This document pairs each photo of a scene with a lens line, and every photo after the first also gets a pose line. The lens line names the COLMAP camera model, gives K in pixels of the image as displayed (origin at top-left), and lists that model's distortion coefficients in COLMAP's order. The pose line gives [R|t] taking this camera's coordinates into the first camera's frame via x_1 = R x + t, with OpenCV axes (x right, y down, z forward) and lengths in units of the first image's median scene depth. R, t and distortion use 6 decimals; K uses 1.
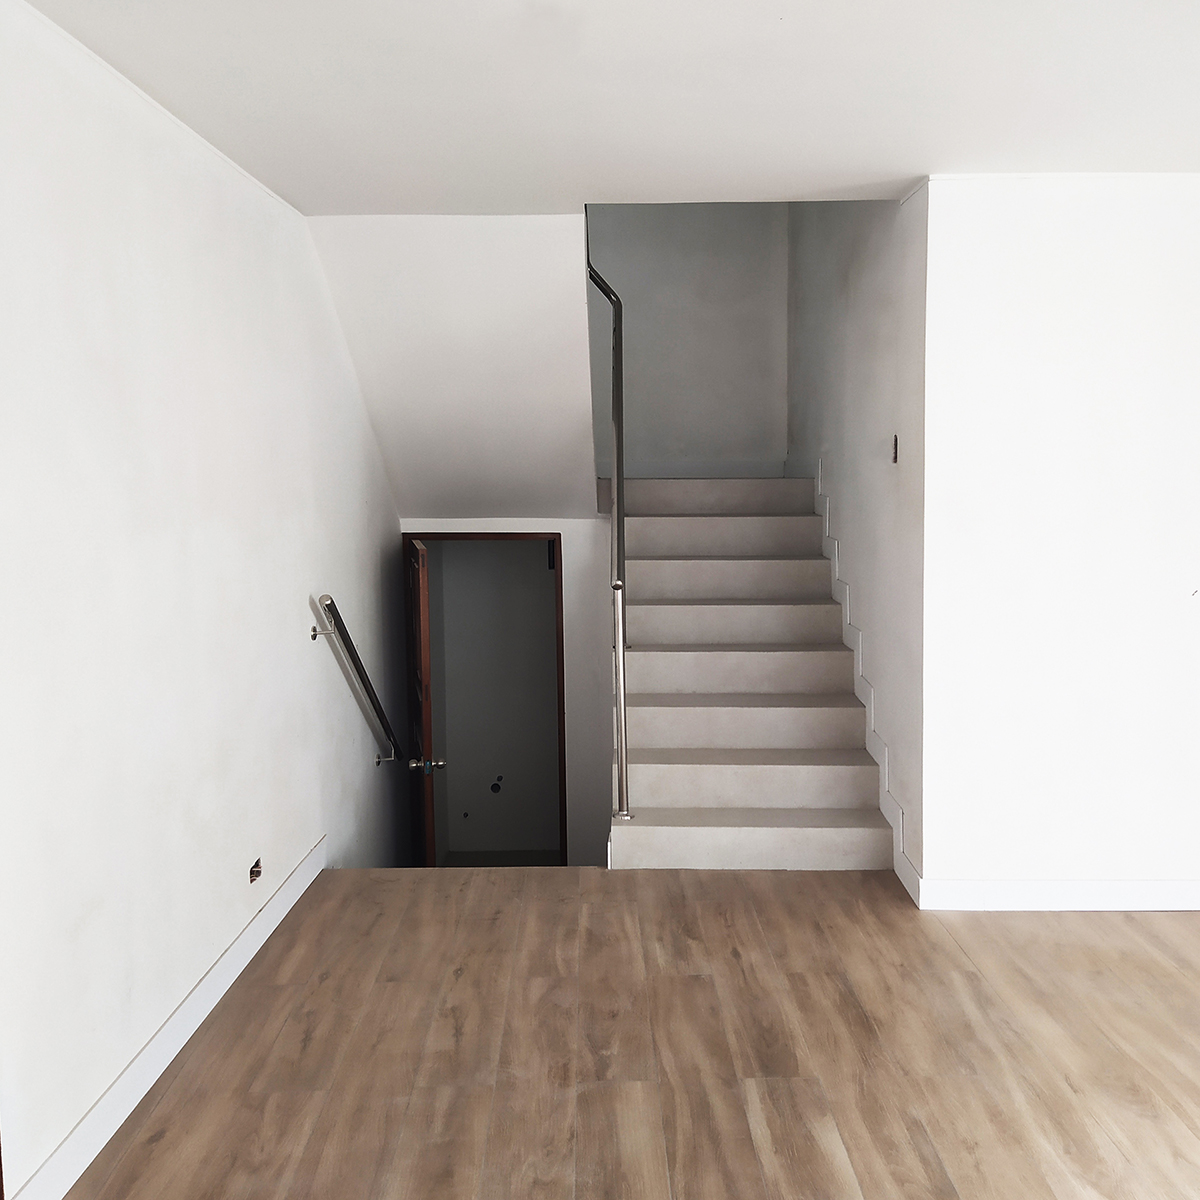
lens RADIAL K [[1206.7, 0, 600.0], [0, 1206.7, 600.0], [0, 0, 1]] dist [0.079883, -0.104869]
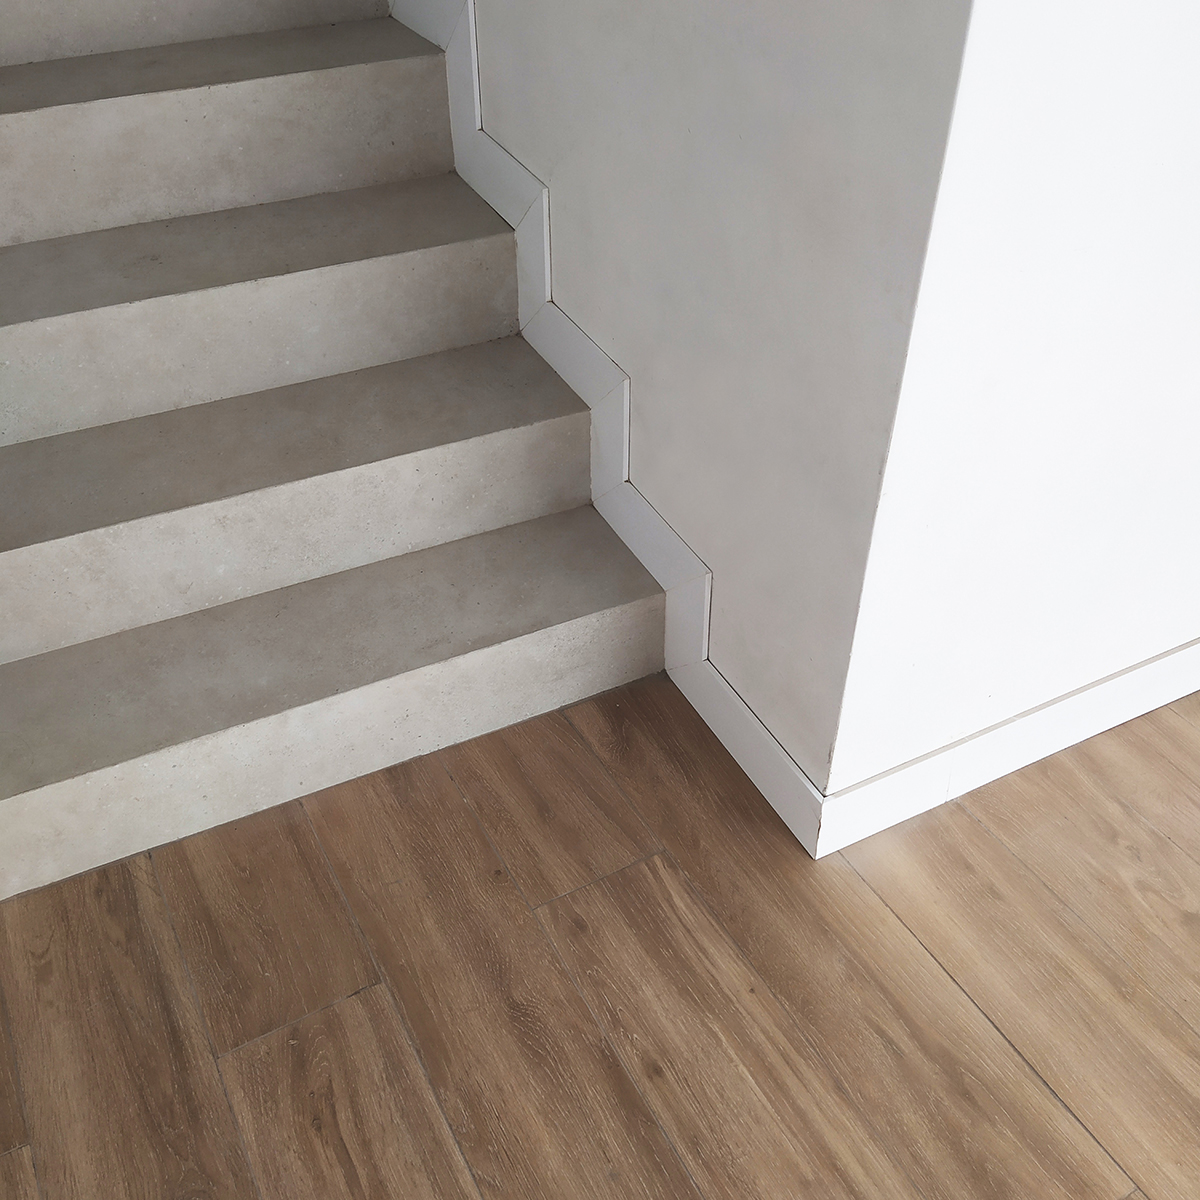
lens RADIAL K [[1206.7, 0, 600.0], [0, 1206.7, 600.0], [0, 0, 1]] dist [0.079883, -0.104869]
pose [[0.883795, -0.282435, 0.373009, 0.075932], [0.038854, 0.838795, 0.543059, -0.022637], [-0.466257, -0.465461, 0.752297, 0.714559]]
